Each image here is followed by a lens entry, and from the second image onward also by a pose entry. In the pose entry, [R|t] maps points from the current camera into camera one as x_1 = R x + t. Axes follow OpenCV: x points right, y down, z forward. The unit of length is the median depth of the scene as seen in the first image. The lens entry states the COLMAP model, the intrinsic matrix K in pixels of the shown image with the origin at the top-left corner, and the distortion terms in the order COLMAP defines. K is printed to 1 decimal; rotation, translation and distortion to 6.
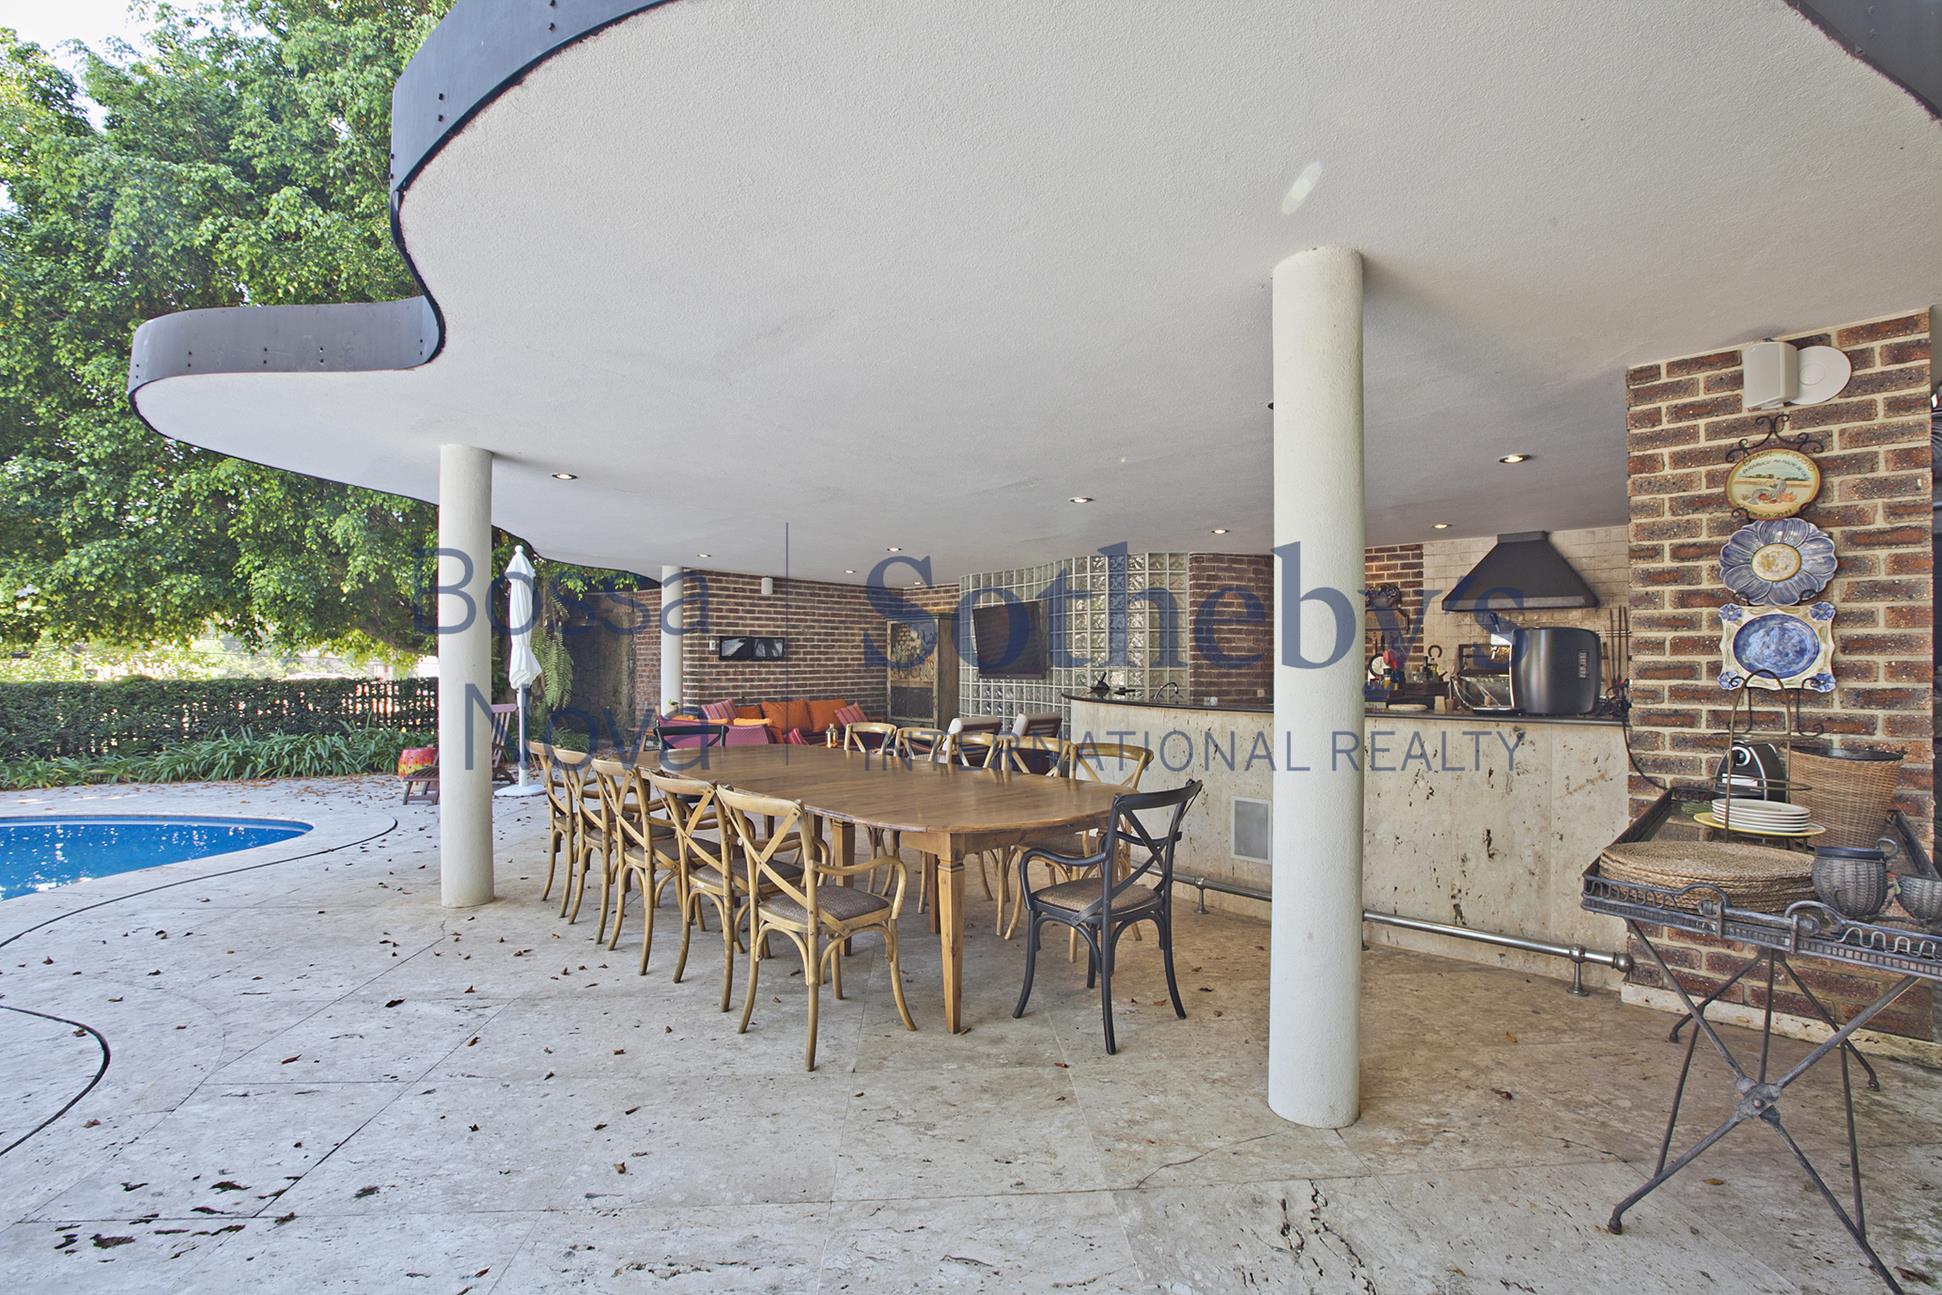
lens RADIAL K [[891.5, 0, 974.9], [0, 891.5, 653.2], [0, 0, 1]] dist [-0.025642, 0.007806]
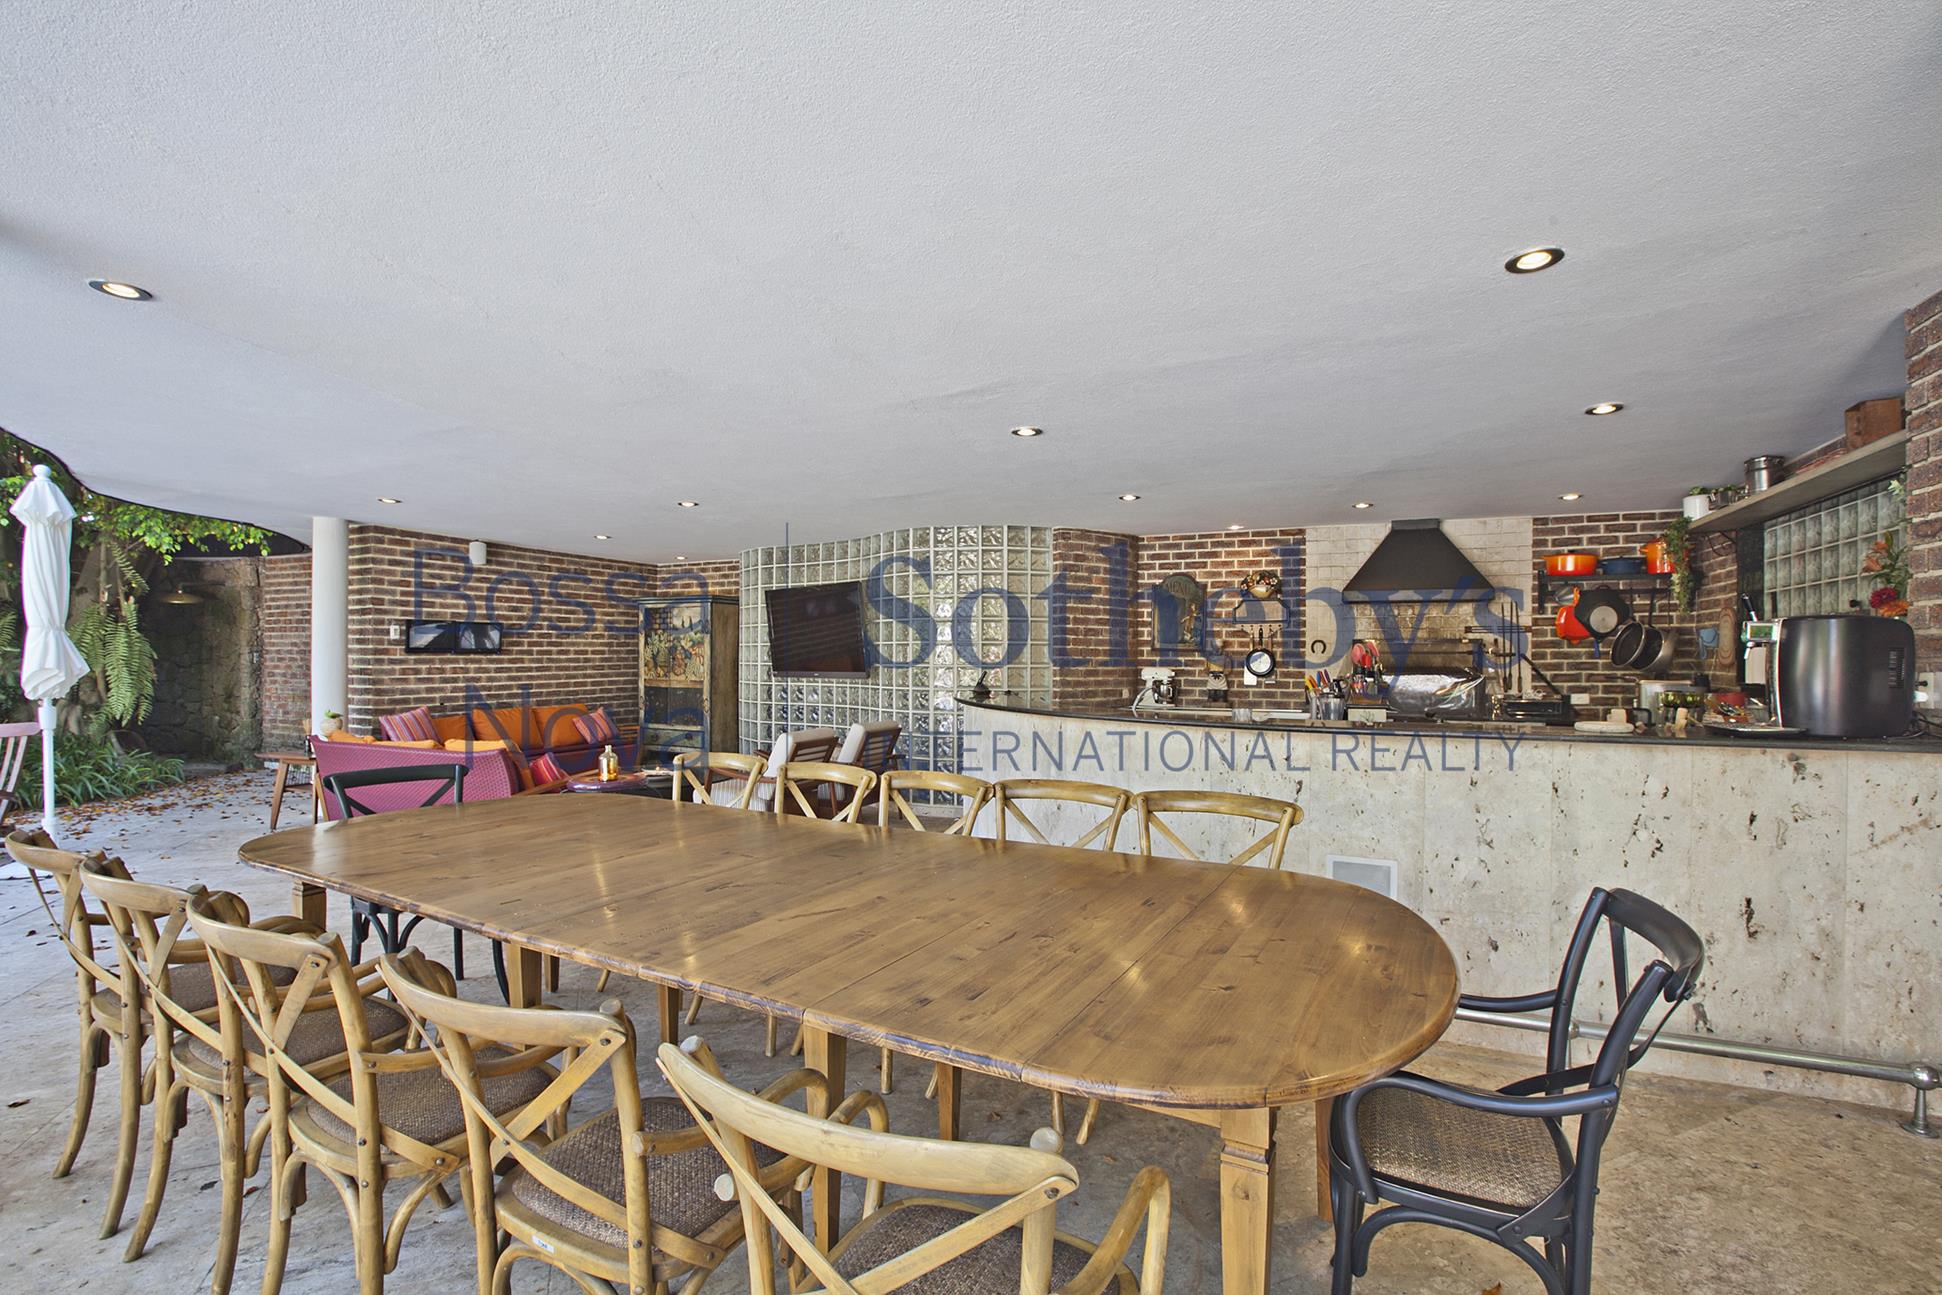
lens RADIAL K [[891.5, 0, 985.7], [0, 891.5, 658.5], [0, 0, 1]] dist [-0.025642, 0.007806]
pose [[0.946090, 0.001484, 0.323900, -0.095164], [-0.005913, 0.999902, 0.012689, 0.000475], [-0.323849, -0.013921, 0.946006, 0.220573]]
